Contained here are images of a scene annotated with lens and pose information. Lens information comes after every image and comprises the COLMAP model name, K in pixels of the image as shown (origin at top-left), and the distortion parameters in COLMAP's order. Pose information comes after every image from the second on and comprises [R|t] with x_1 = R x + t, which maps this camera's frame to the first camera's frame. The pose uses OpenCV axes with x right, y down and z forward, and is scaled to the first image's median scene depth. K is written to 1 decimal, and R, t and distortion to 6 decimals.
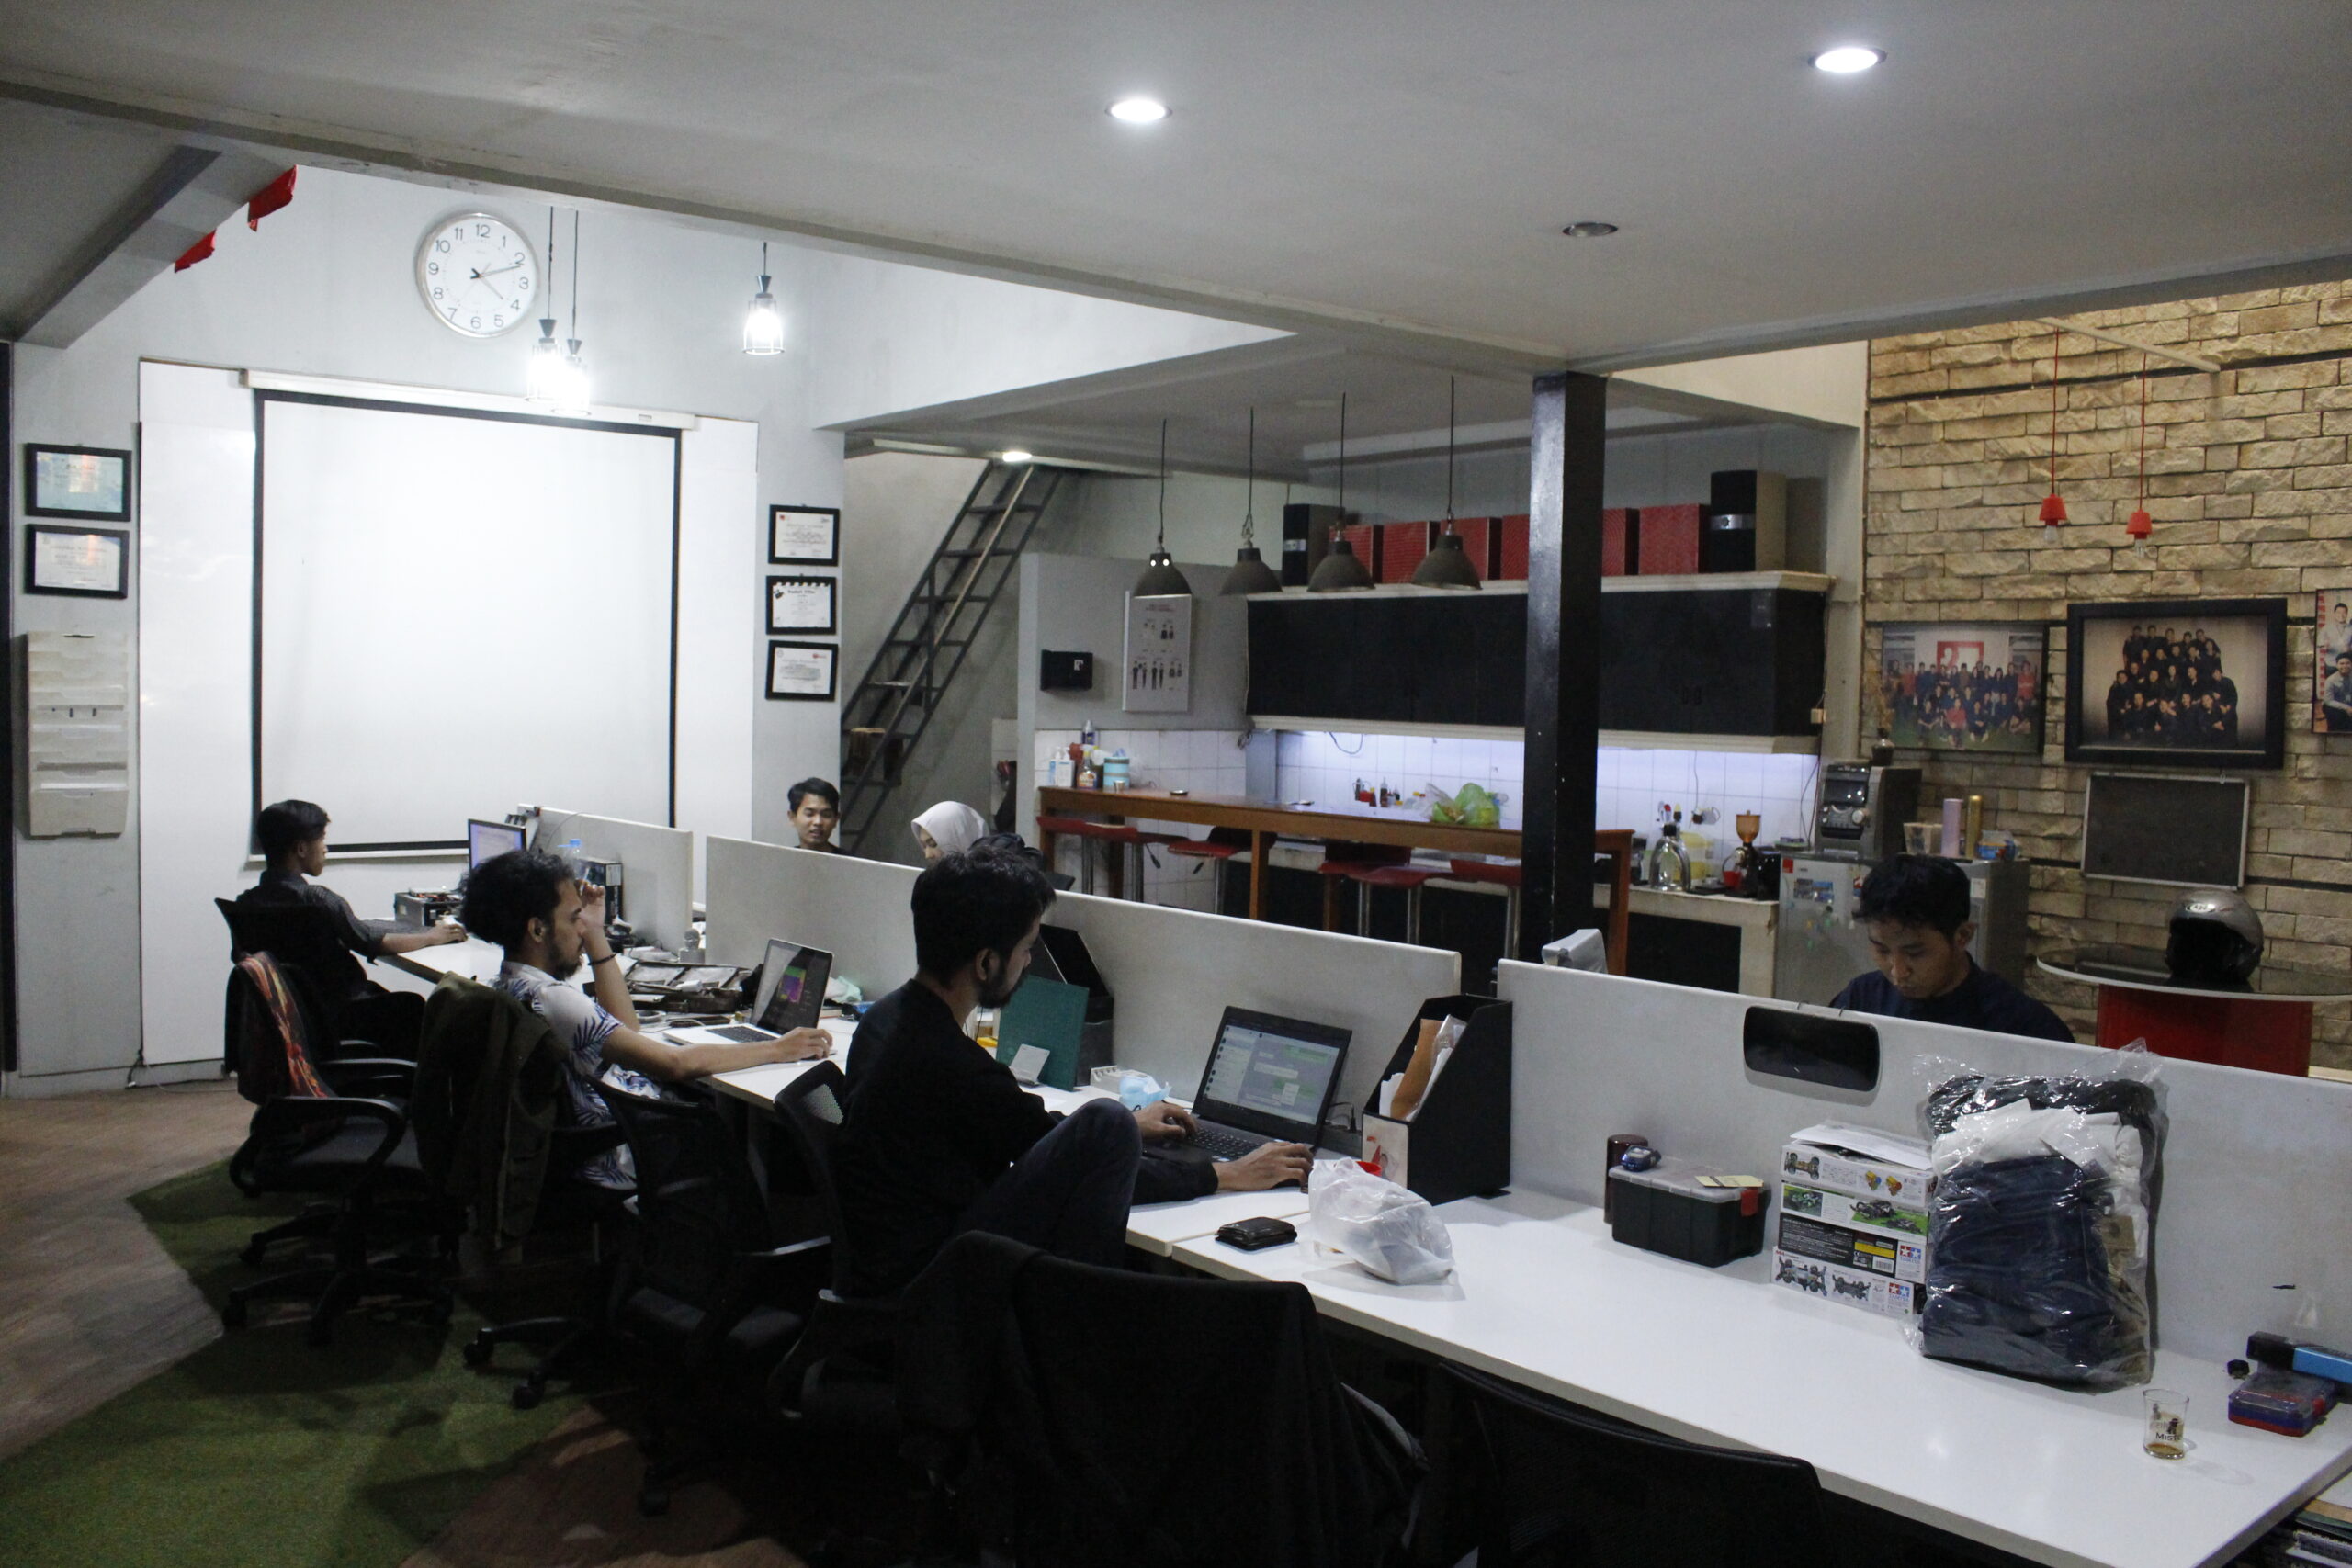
lens RADIAL K [[1948.5, 0, 1158.7], [0, 1948.5, 786.9], [0, 0, 1]] dist [-0.128202, 0.062910]
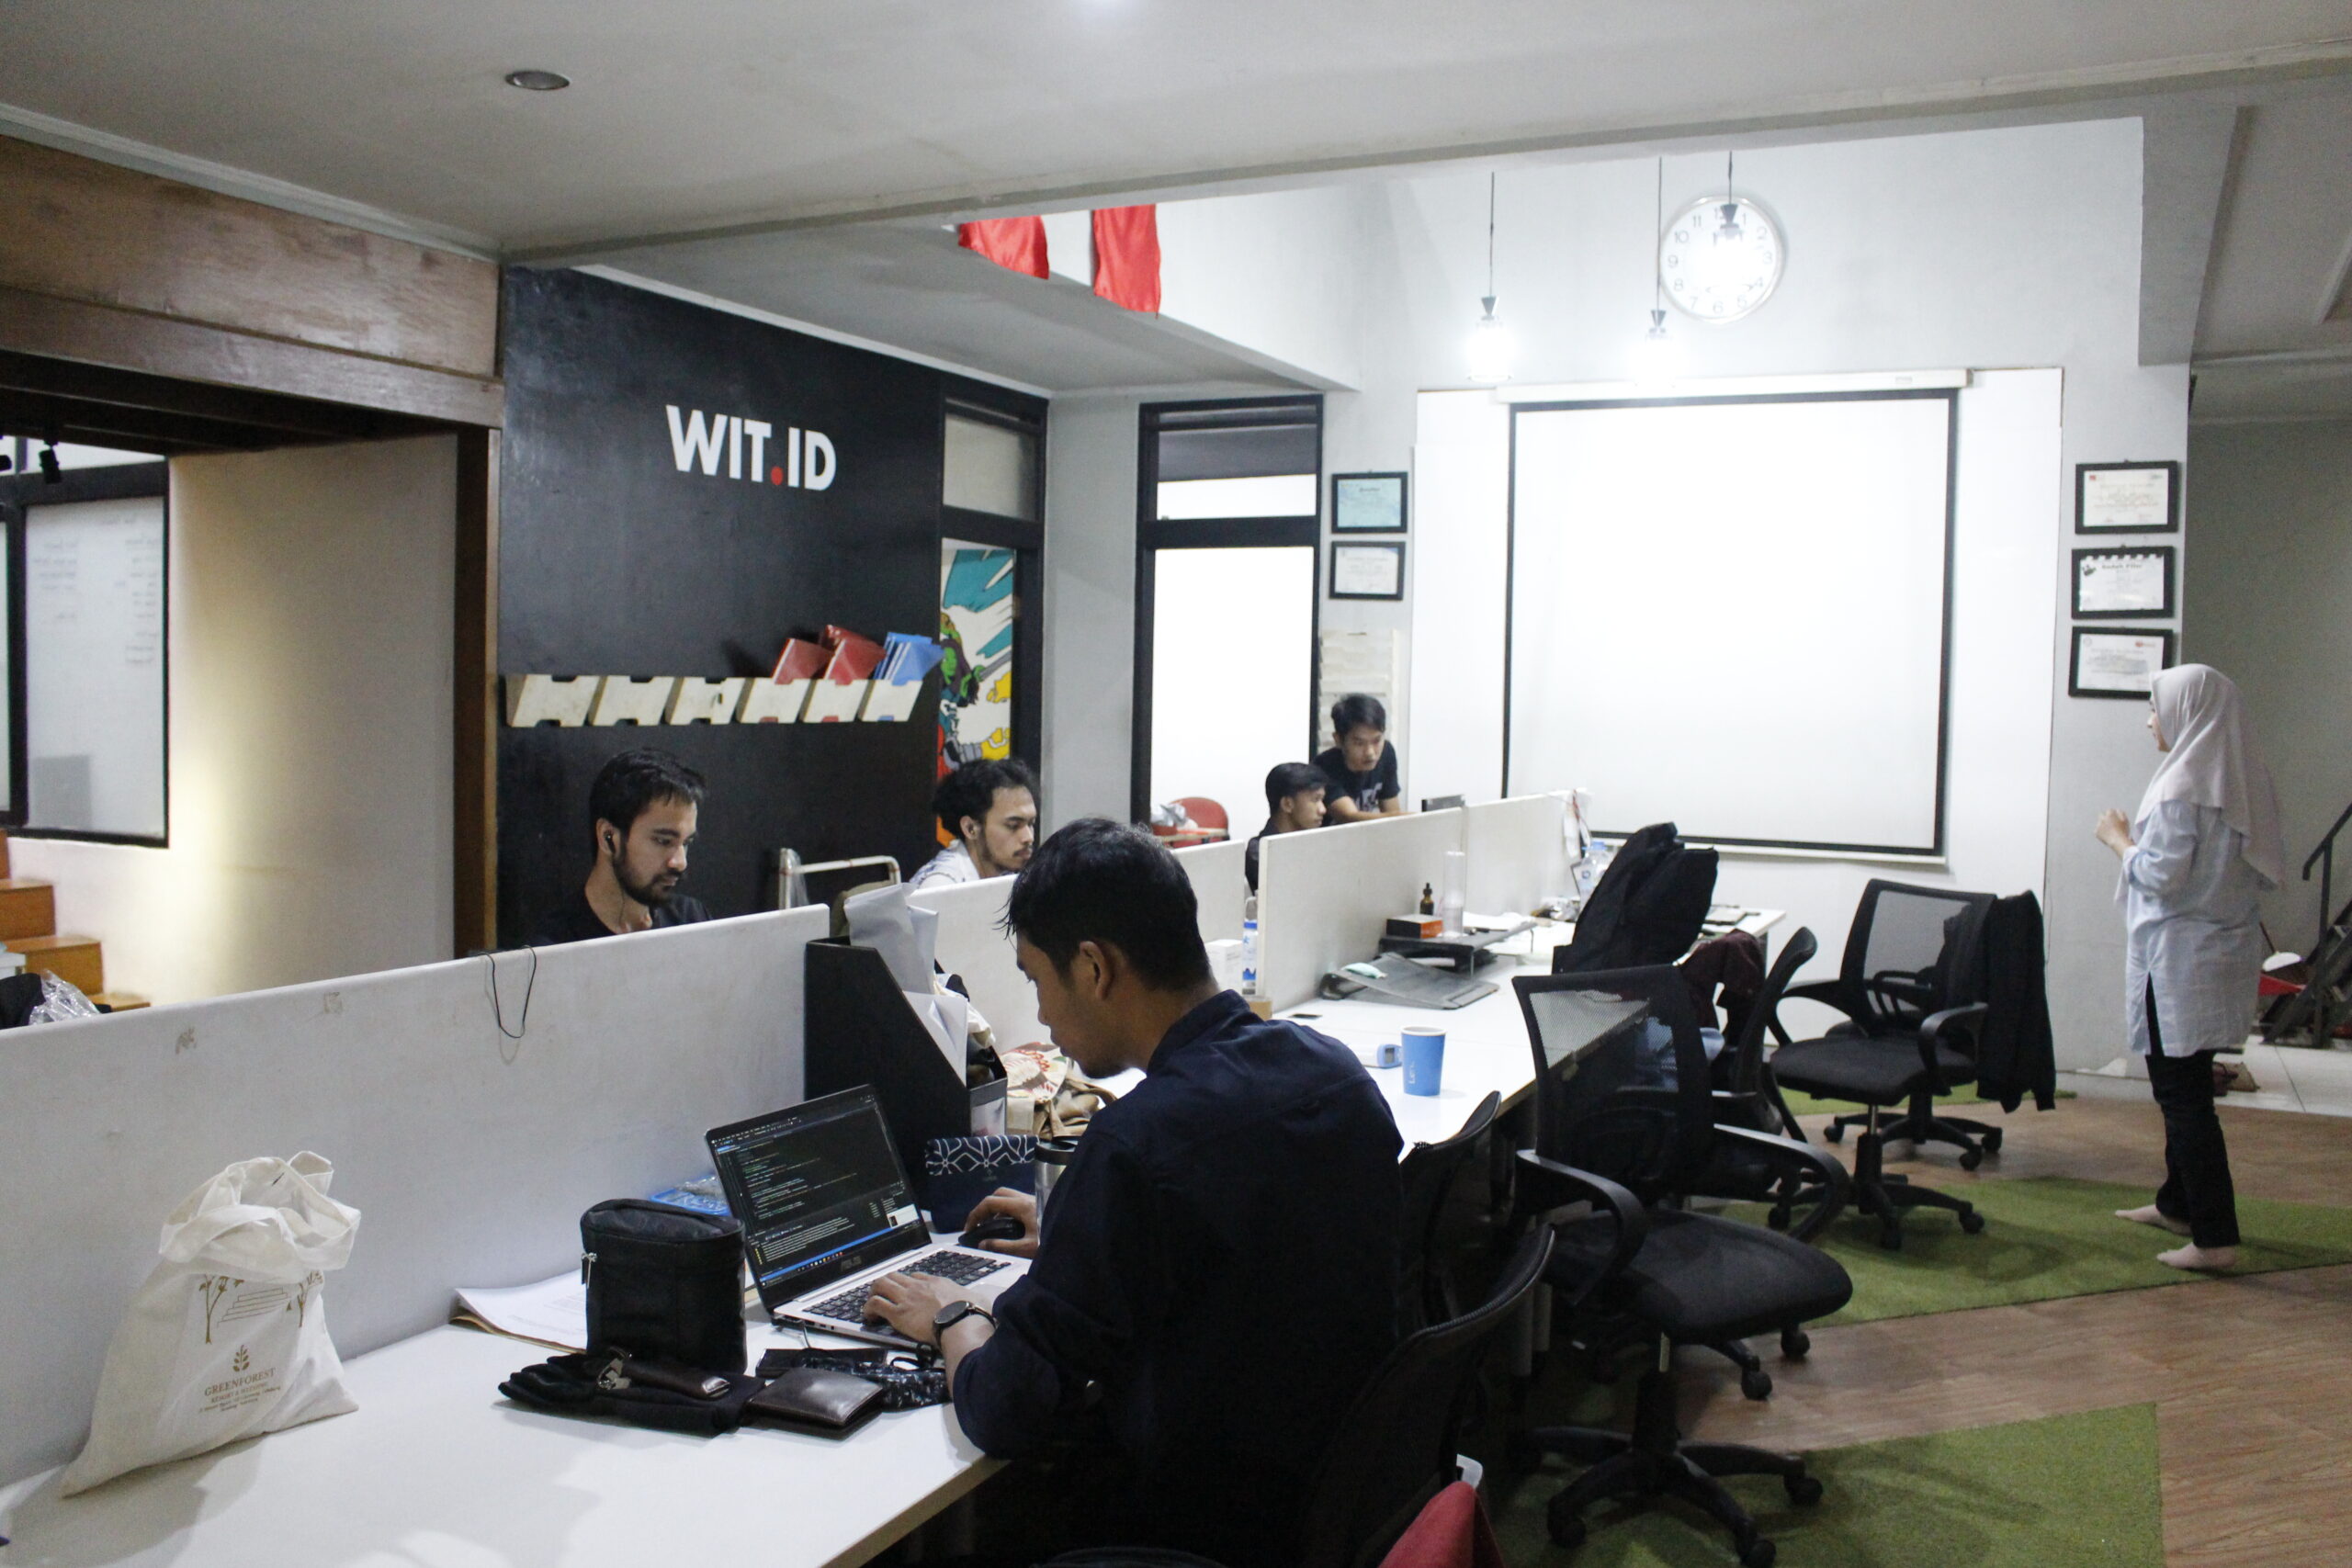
lens RADIAL K [[1948.5, 0, 1178.8], [0, 1948.5, 787.9], [0, 0, 1]] dist [-0.128202, 0.062910]
pose [[0.423821, 0.021542, -0.905490, 0.415175], [-0.066436, 0.997764, -0.007358, 0.027851], [0.903306, 0.063275, 0.424304, 0.343457]]
